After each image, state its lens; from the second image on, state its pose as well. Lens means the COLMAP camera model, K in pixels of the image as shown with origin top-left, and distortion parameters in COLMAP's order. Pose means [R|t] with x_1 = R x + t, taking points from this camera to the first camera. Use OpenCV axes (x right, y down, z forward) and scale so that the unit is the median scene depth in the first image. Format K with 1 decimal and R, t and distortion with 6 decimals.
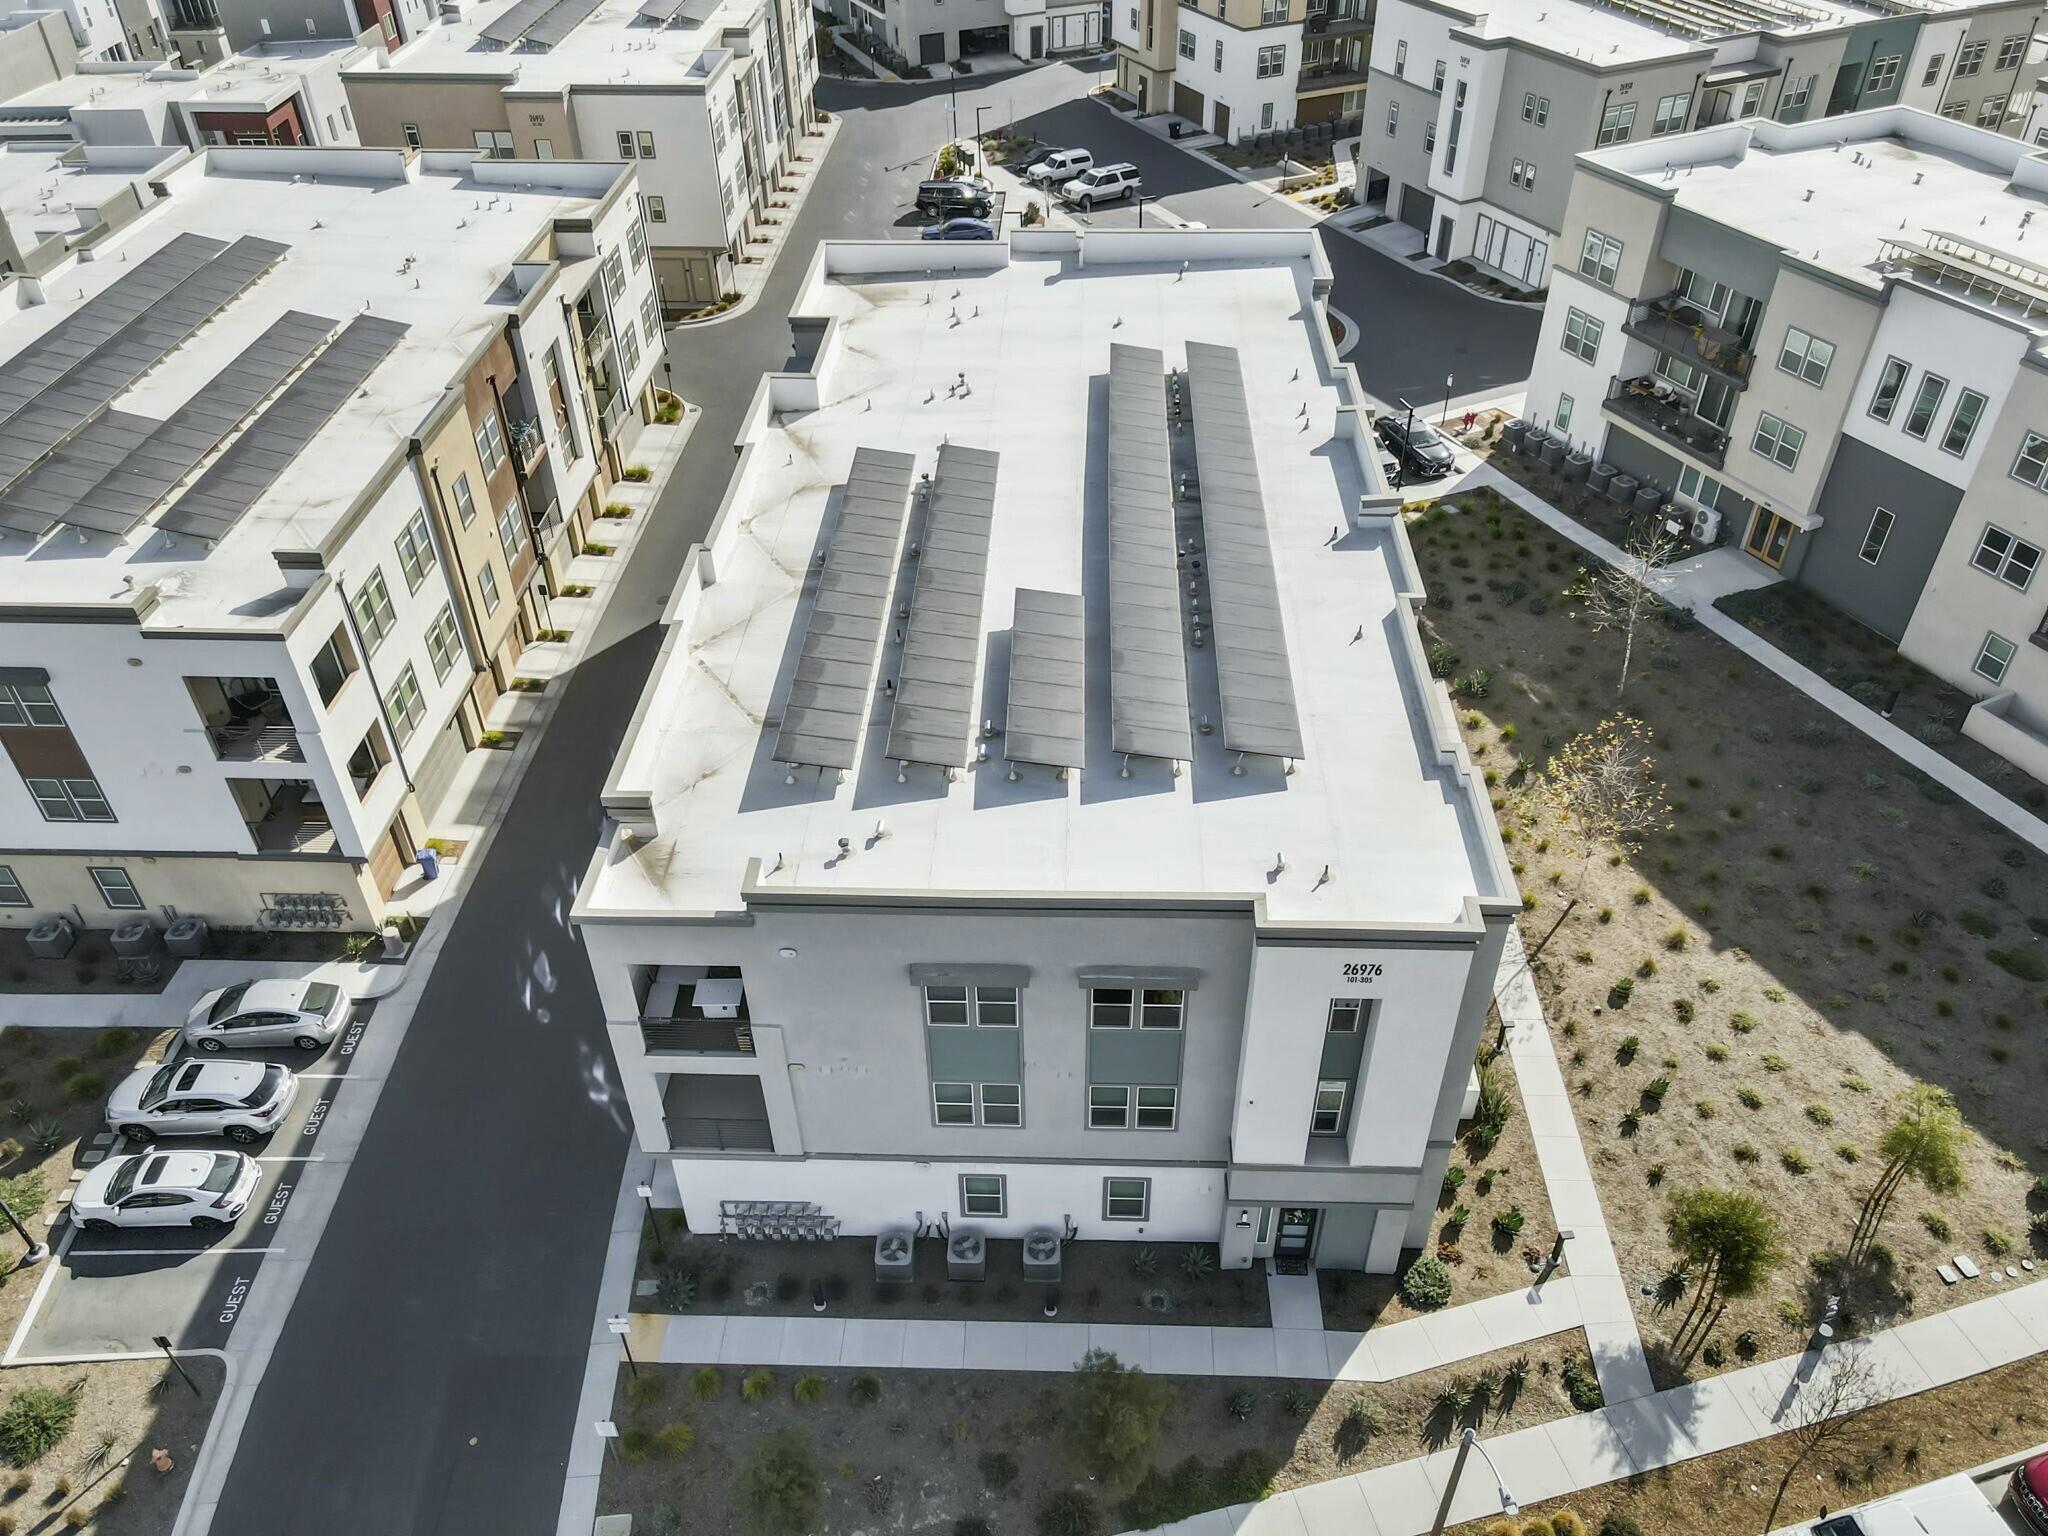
lens RADIAL K [[1503.4, 0, 1028.2], [0, 1503.4, 774.6], [0, 0, 1]] dist [0.021987, -0.006284]
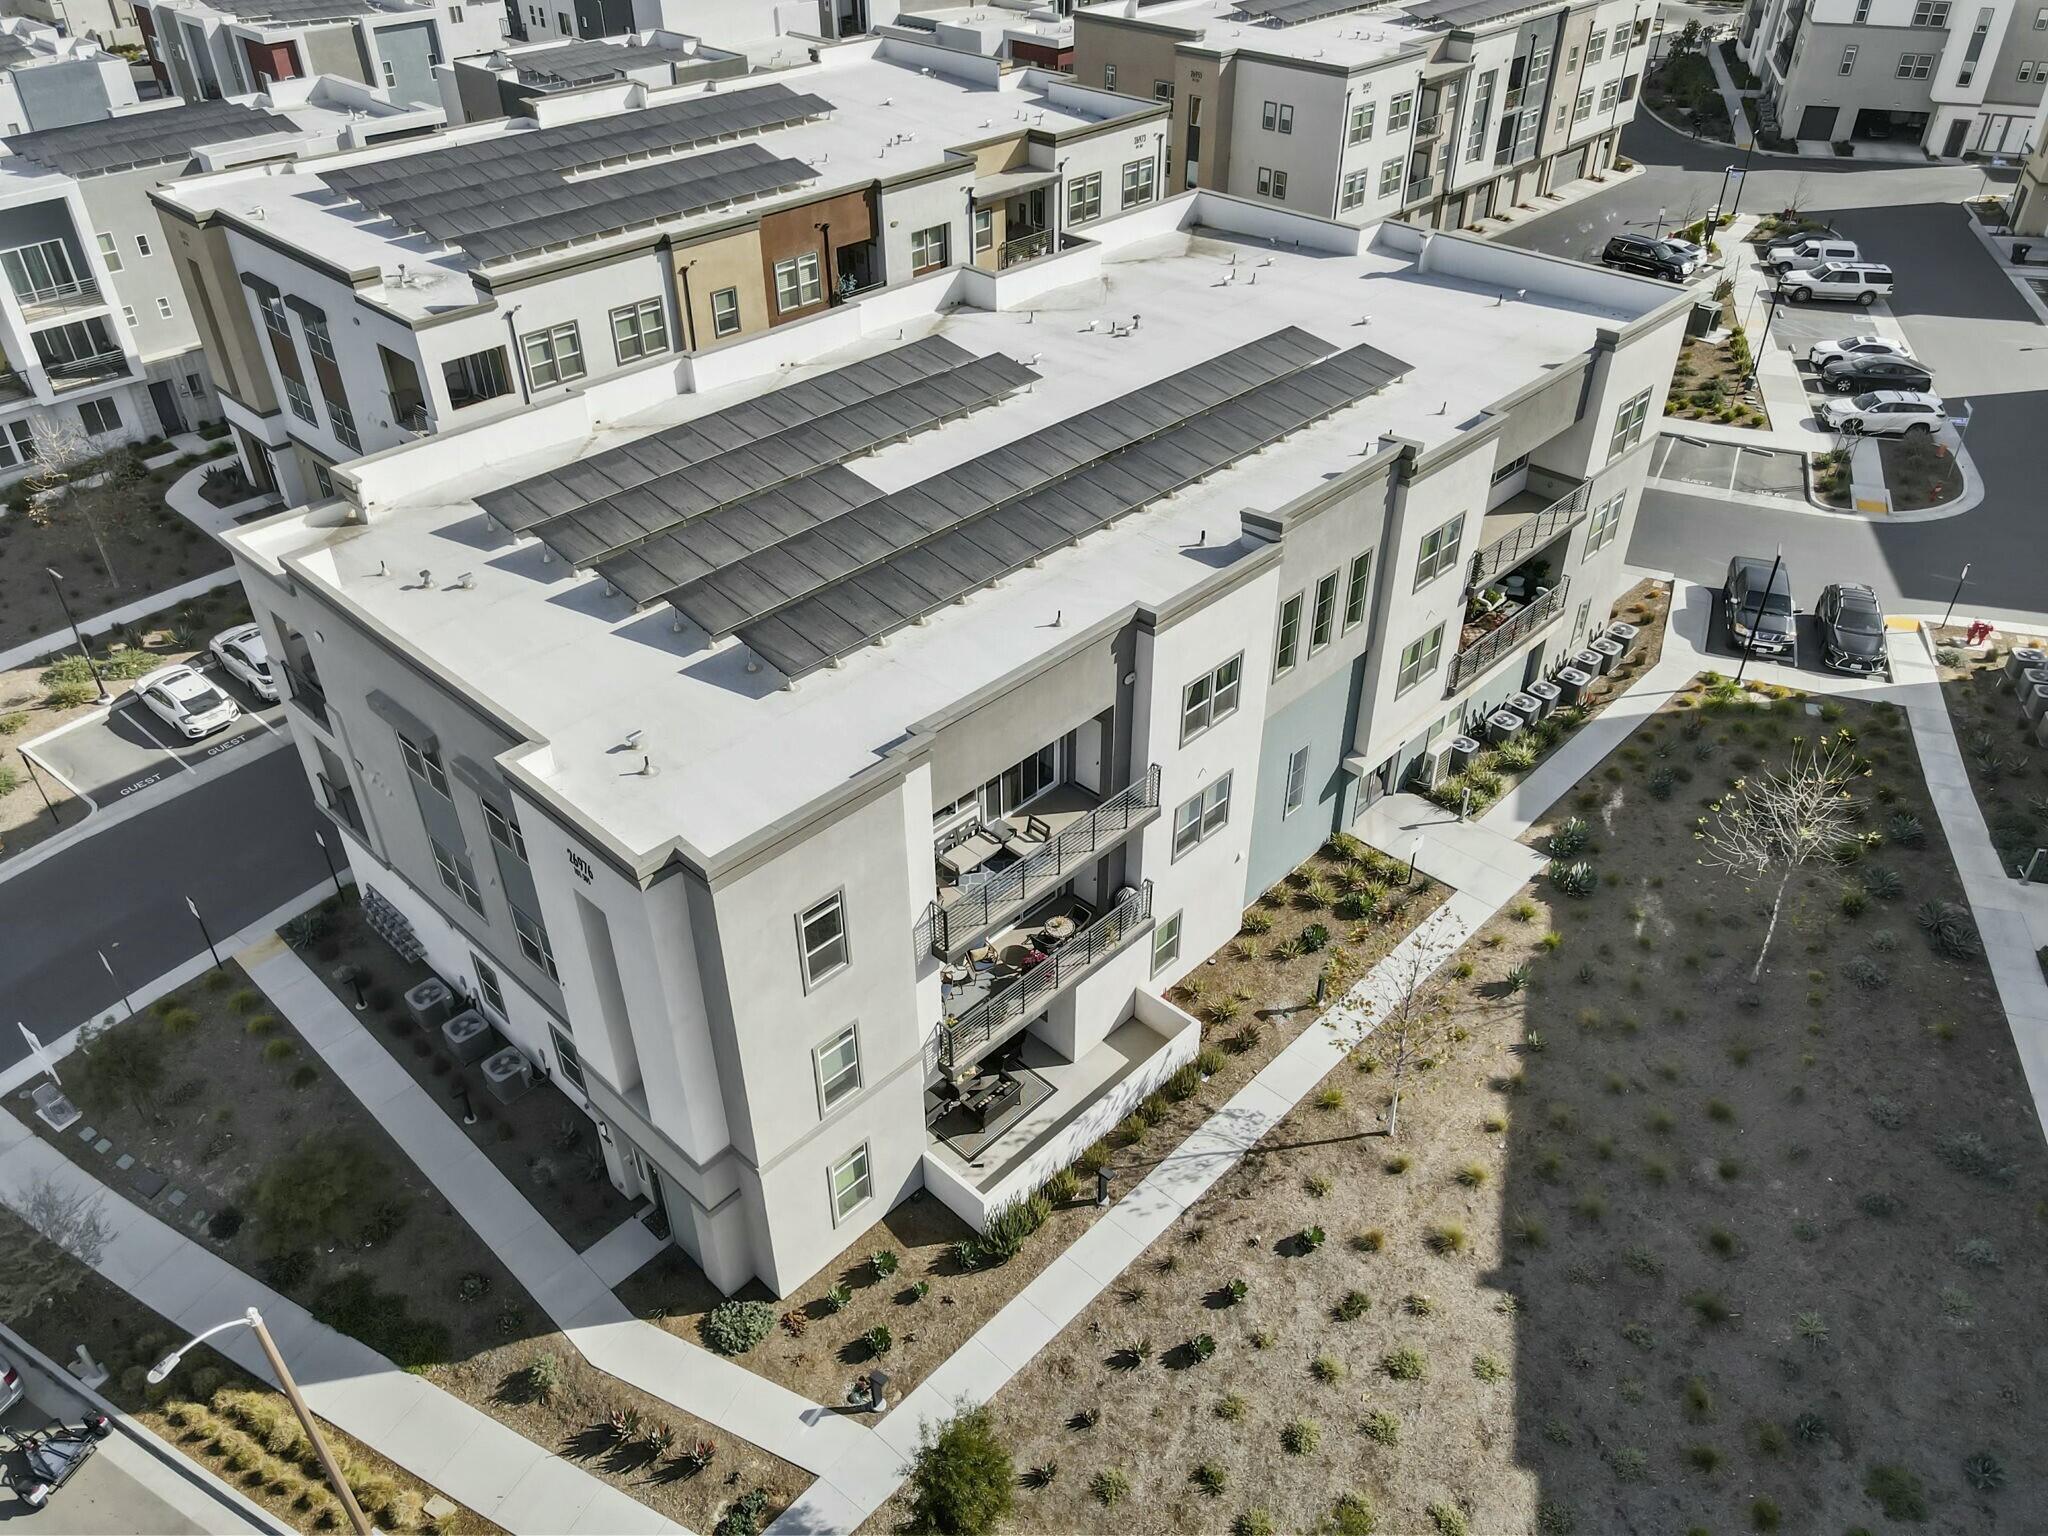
lens RADIAL K [[1503.4, 0, 1025.7], [0, 1503.4, 761.5], [0, 0, 1]] dist [0.021987, -0.006284]
pose [[0.746511, 0.395107, -0.535362, 0.570255], [-0.421618, 0.903345, 0.078778, -0.068201], [0.514742, 0.166909, 0.840941, 0.251389]]
